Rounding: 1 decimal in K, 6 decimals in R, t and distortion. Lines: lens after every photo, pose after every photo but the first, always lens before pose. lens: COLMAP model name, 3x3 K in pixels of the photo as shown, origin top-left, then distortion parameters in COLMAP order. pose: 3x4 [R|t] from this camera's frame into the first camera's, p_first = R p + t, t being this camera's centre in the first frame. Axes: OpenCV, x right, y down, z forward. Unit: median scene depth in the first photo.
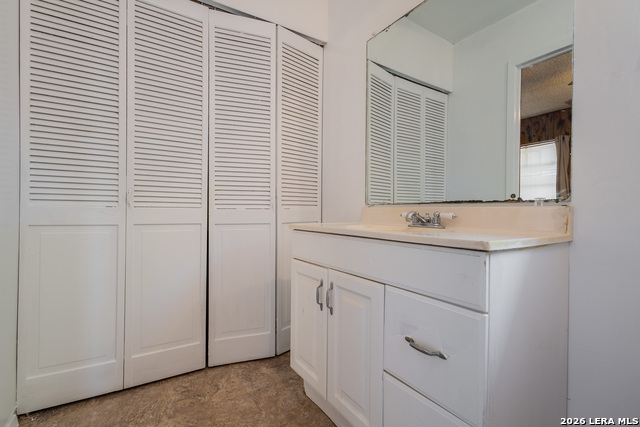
lens RADIAL K [[293.8, 0, 319.4], [0, 293.8, 212.0], [0, 0, 1]] dist [0.003154, 0.000491]
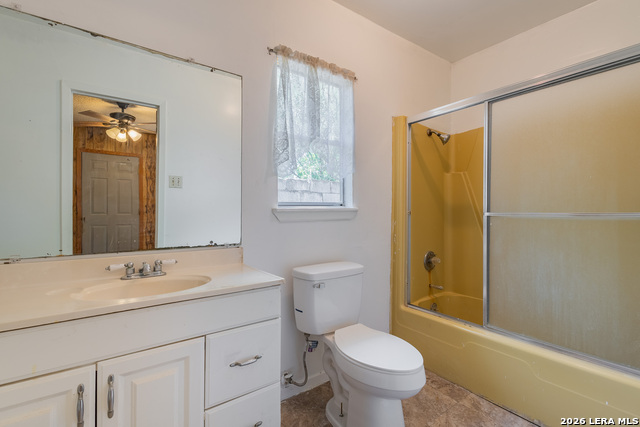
lens RADIAL K [[293.8, 0, 319.4], [0, 293.8, 212.0], [0, 0, 1]] dist [0.003154, 0.000491]
pose [[-0.049748, -0.007817, 0.998731, -0.785027], [0.002274, 0.999966, 0.007940, -0.203860], [-0.998759, 0.002666, -0.049729, 0.504155]]
